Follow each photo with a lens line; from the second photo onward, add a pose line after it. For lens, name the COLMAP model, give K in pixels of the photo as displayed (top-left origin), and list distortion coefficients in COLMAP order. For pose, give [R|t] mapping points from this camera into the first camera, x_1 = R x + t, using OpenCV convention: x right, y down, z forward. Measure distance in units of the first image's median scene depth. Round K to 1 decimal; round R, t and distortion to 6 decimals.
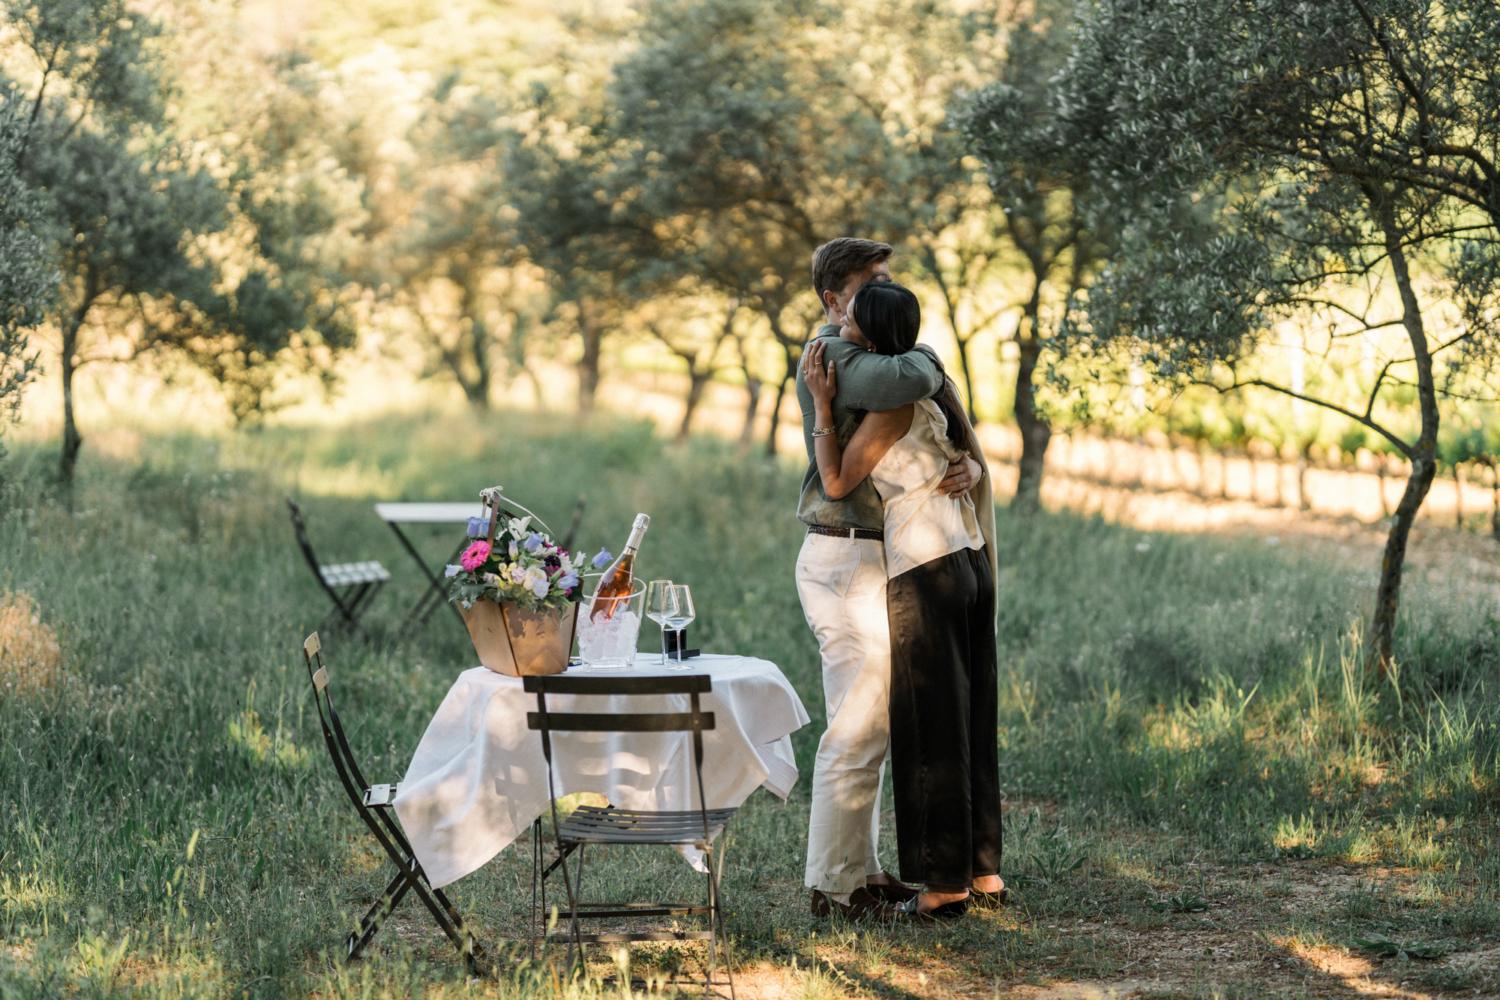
lens RADIAL K [[3634.2, 0, 746.9], [0, 3634.2, 507.5], [0, 0, 1]] dist [0.017530, 0.000000]
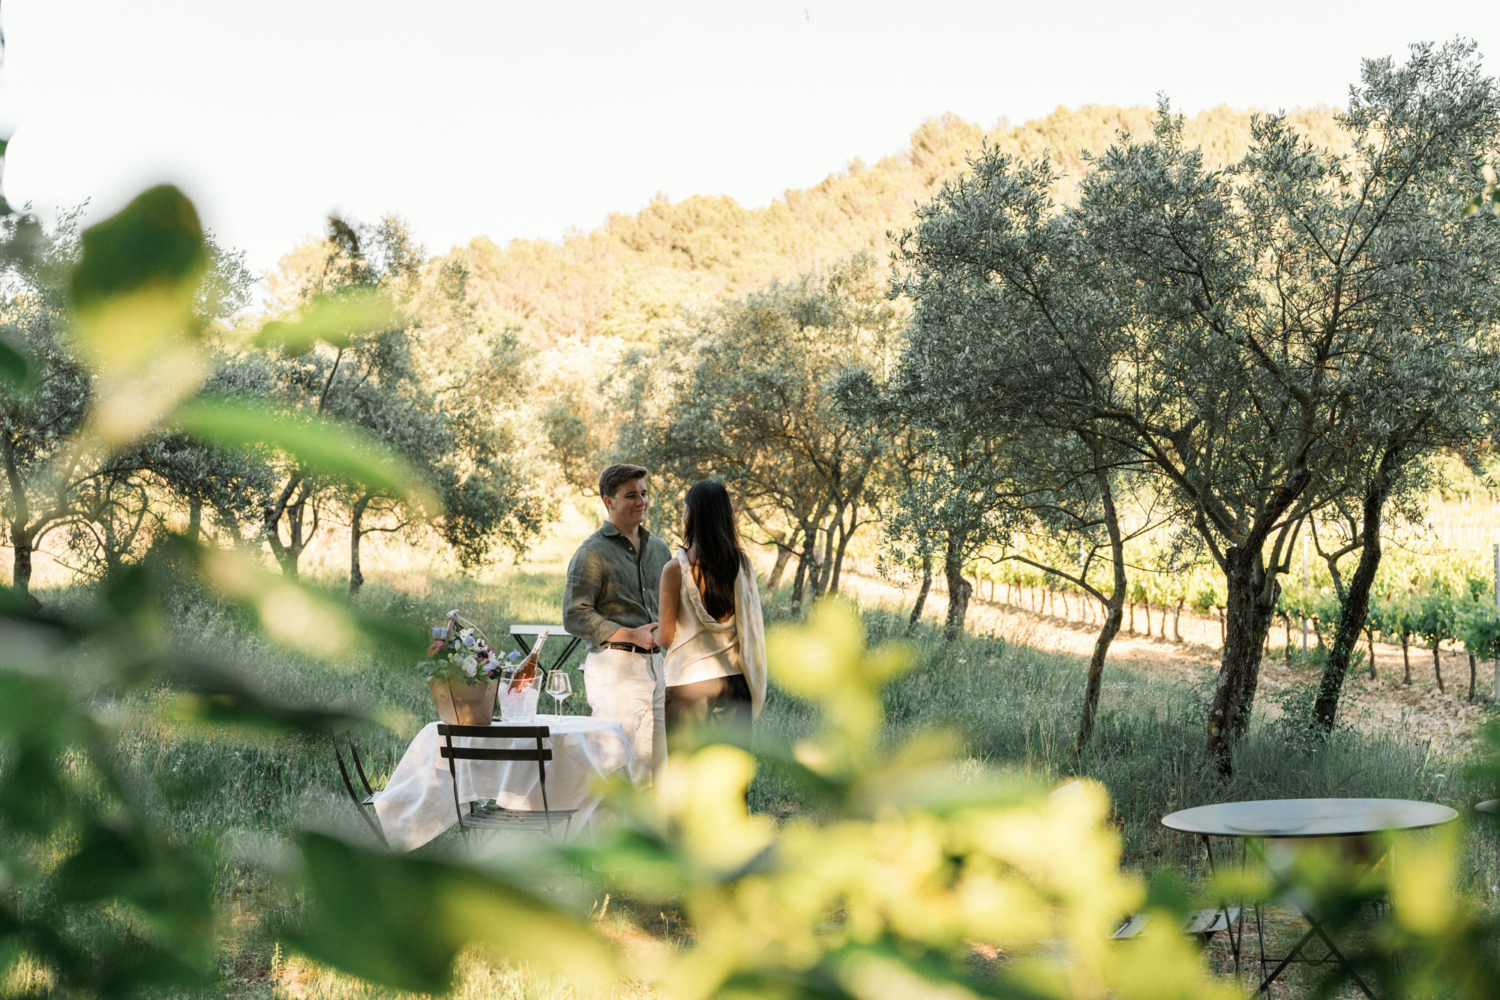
lens RADIAL K [[2400.8, 0, 764.9], [0, 2400.8, 506.1], [0, 0, 1]] dist [-0.007192, 0.000000]
pose [[0.998325, 0.018852, -0.054693, 0.089891], [-0.021762, 0.998352, -0.053096, 0.001116], [0.053602, 0.054197, 0.997091, -0.052724]]
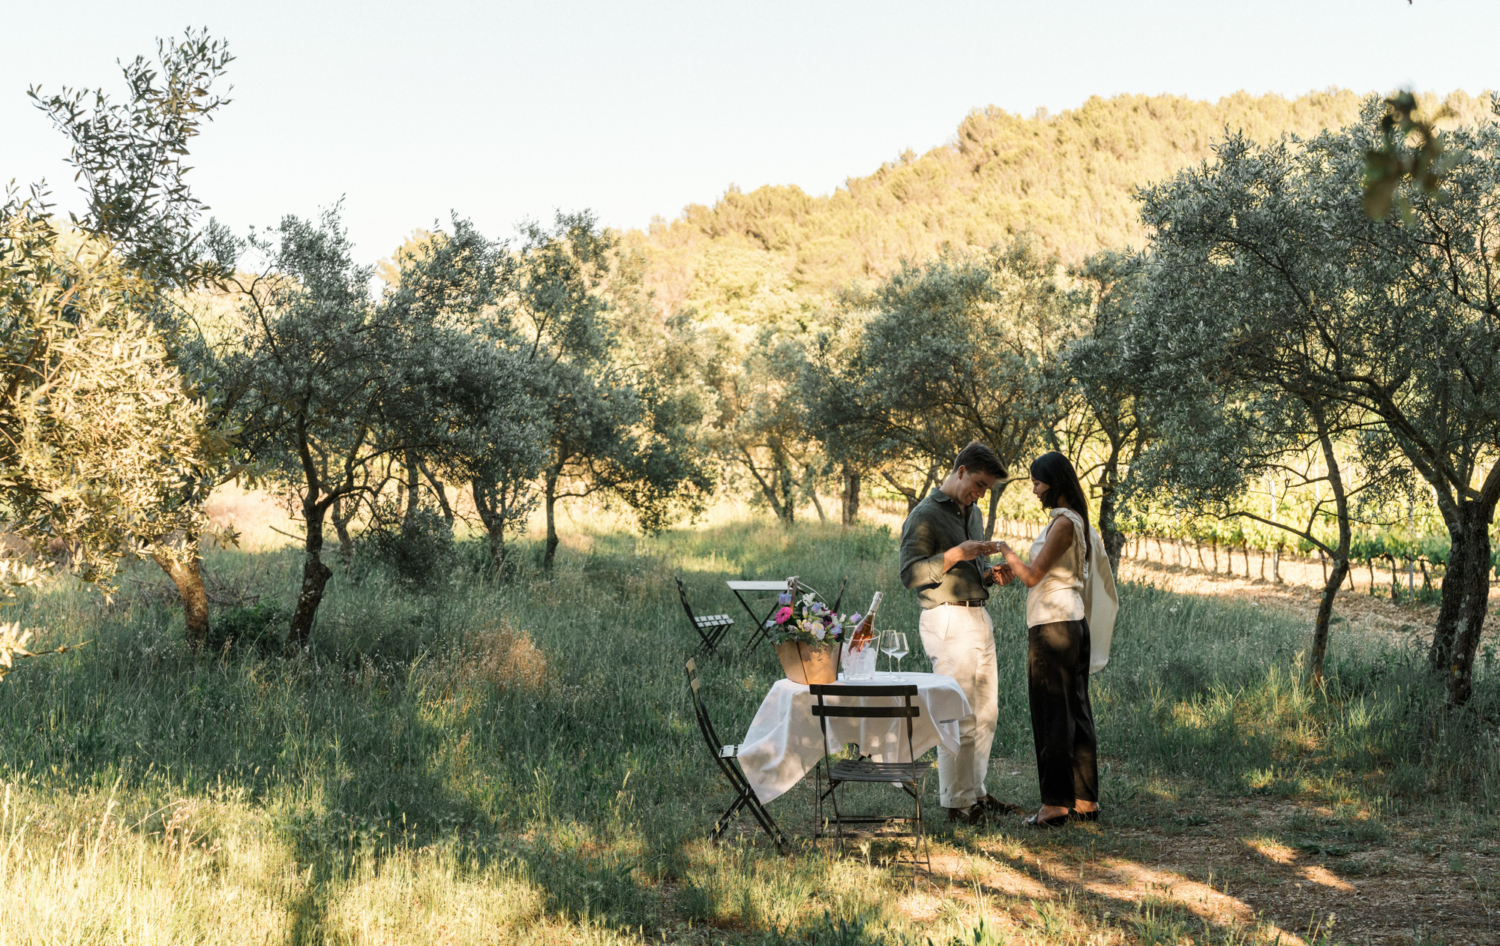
lens RADIAL K [[2150.5, 0, 747.2], [0, 2150.5, 496.7], [0, 0, 1]] dist [0.018073, 0.000000]
pose [[0.995793, 0.001674, -0.091620, 0.002095], [-0.005119, 0.999288, -0.037383, -0.003401], [0.091492, 0.037695, 0.995092, -0.026180]]
